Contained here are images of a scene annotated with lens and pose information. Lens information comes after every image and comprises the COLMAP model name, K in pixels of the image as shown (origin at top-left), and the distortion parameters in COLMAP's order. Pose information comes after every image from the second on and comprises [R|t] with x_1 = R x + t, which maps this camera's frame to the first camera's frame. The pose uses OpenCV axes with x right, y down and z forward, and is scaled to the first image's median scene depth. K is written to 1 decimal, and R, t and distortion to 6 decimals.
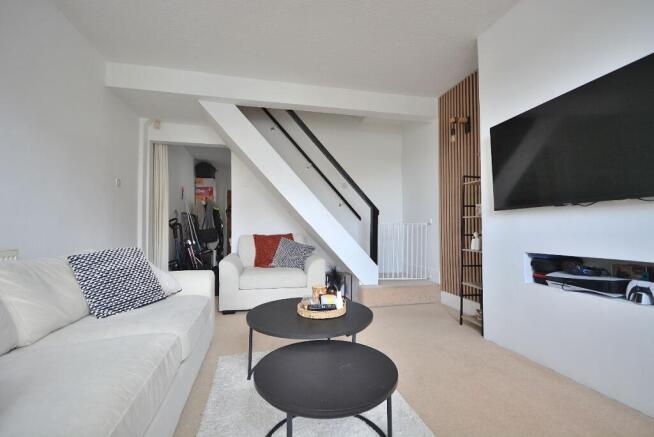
lens RADIAL K [[284.8, 0, 324.4], [0, 284.8, 222.4], [0, 0, 1]] dist [-0.012300, -0.000197]
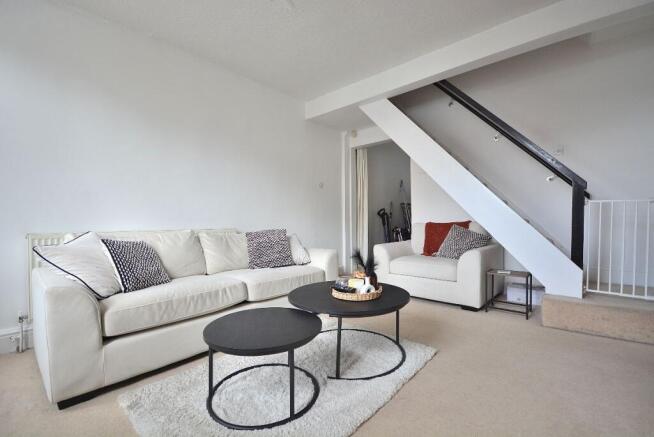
lens RADIAL K [[284.8, 0, 323.8], [0, 284.8, 224.6], [0, 0, 1]] dist [-0.012300, -0.000197]
pose [[0.572476, 0.001078, -0.819921, 0.414322], [0.033817, 0.999117, 0.024925, 0.018825], [0.819224, -0.041997, 0.571934, 0.184288]]
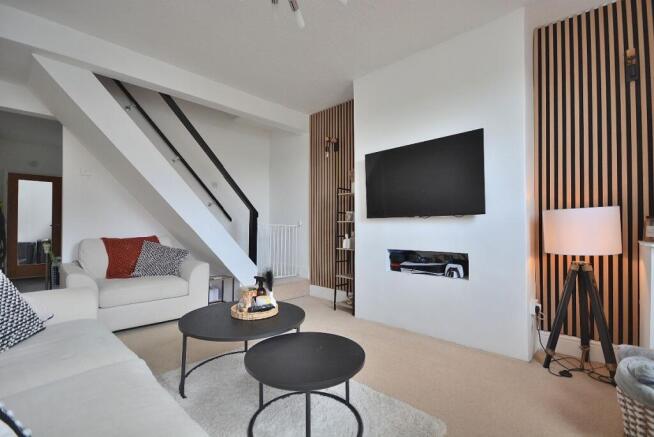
lens RADIAL K [[295.6, 0, 323.2], [0, 295.6, 221.6], [0, 0, 1]] dist [-0.000754, -0.001733]
pose [[0.837457, 0.013722, 0.546331, -0.219016], [-0.015957, 0.999872, -0.000654, -0.014408], [-0.546270, -0.008170, 0.837569, -0.026628]]
